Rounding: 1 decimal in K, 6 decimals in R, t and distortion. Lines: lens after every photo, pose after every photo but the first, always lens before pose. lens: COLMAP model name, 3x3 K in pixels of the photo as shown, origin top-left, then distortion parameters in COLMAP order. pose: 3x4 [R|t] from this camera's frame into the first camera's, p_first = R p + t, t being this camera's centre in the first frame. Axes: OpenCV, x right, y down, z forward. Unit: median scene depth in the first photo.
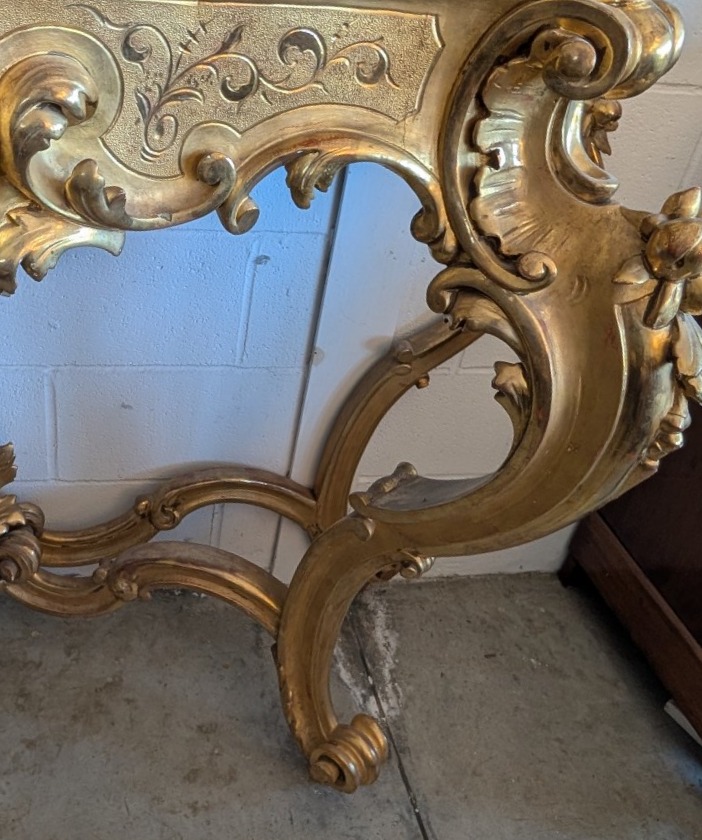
lens RADIAL K [[795.8, 0, 351.0], [0, 795.8, 420.0], [0, 0, 1]] dist [-0.001204, 0.002917]
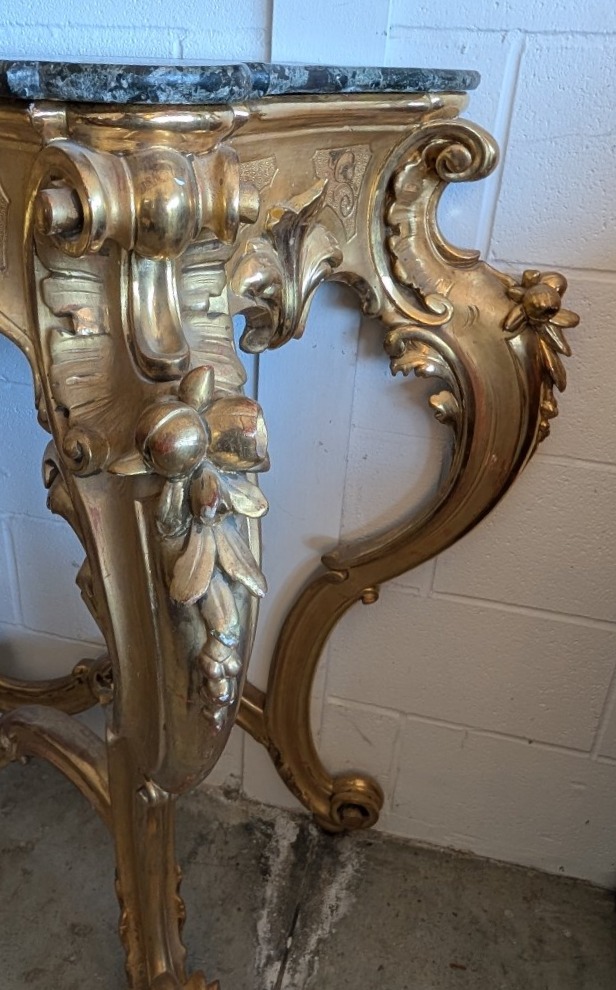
lens RADIAL K [[839.6, 0, 237.7], [0, 839.6, 481.8], [0, 0, 1]] dist [-0.003736, 0.006709]
pose [[0.908872, 0.136868, -0.393979, 0.271725], [-0.198639, 0.972656, -0.120341, -0.028887], [0.366735, 0.187634, 0.911207, 0.089534]]
